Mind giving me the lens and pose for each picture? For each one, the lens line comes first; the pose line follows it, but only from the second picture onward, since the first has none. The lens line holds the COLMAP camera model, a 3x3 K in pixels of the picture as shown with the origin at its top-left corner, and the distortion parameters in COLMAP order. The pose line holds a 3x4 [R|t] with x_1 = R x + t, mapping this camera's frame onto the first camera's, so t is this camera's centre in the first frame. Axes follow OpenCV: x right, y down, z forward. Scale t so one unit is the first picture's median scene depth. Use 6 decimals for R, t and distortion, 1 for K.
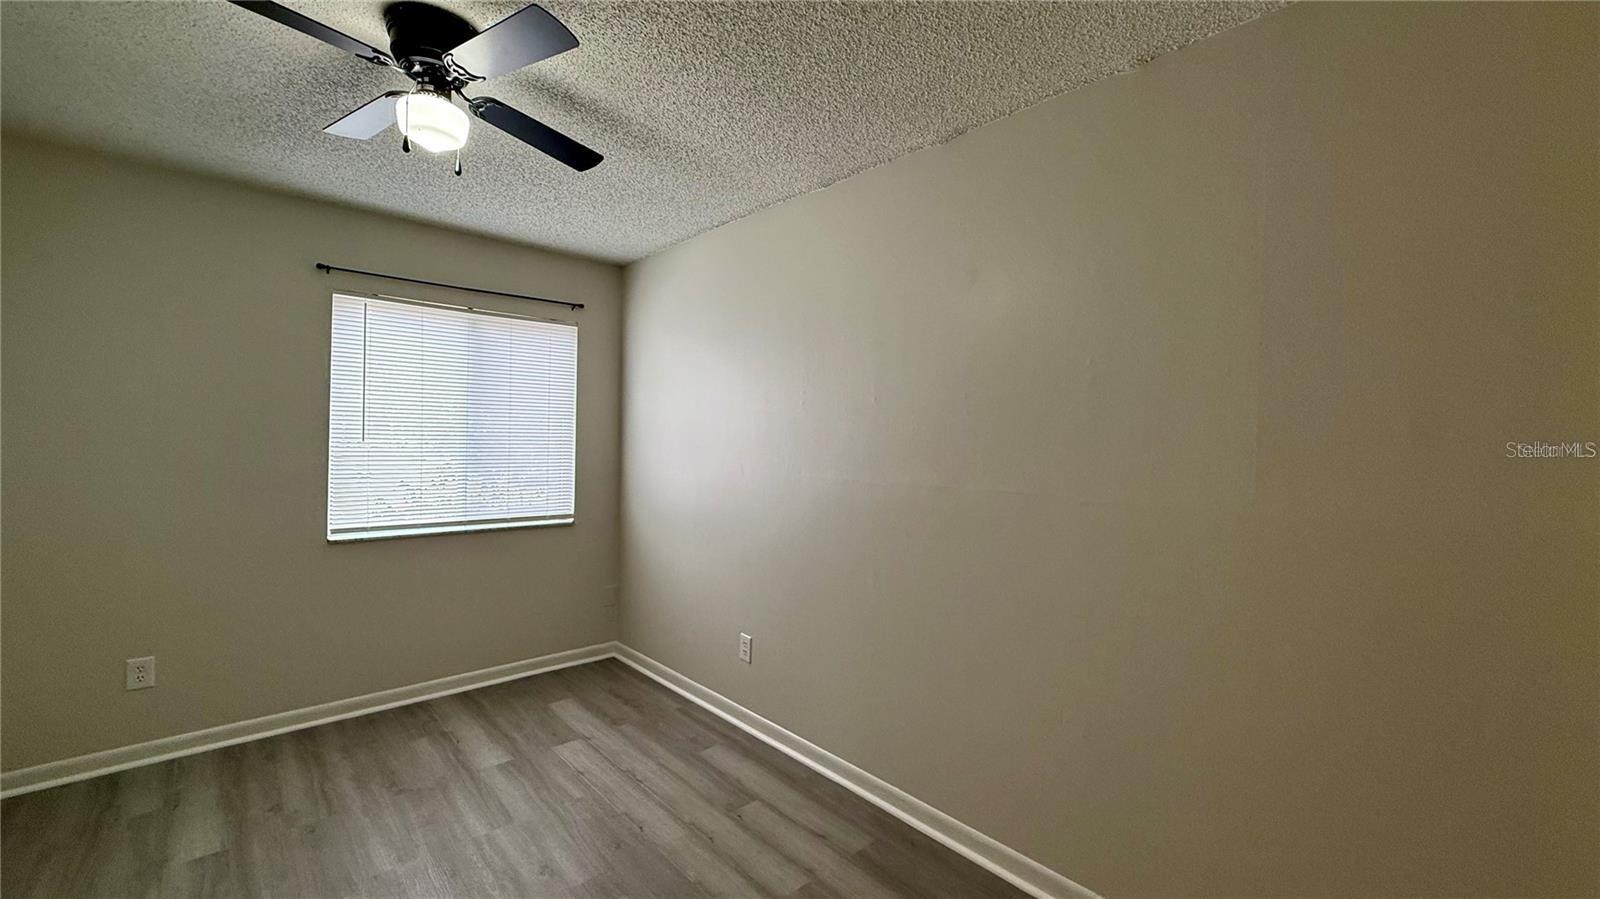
lens RADIAL K [[637.9, 0, 800.0], [0, 637.9, 449.5], [0, 0, 1]] dist [-0.000435, 0.000005]
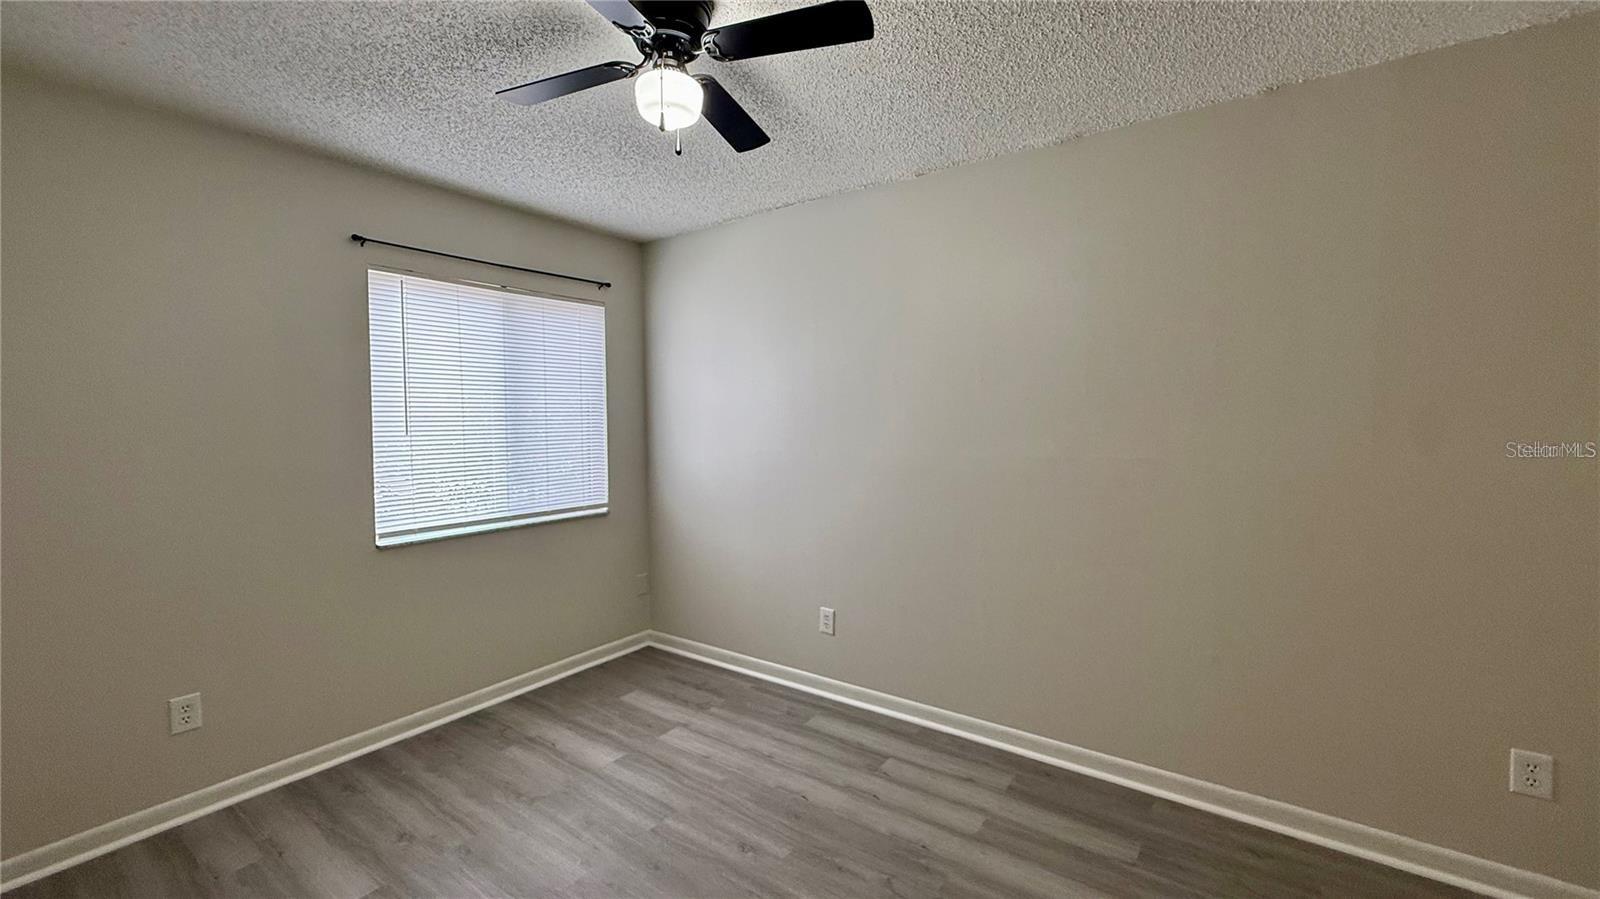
lens RADIAL K [[637.9, 0, 800.0], [0, 637.9, 449.5], [0, 0, 1]] dist [-0.000435, 0.000005]
pose [[0.978419, -0.038611, 0.202992, -0.334001], [0.031360, 0.998754, 0.038819, -0.009640], [-0.204238, -0.031616, 0.978411, 0.002526]]
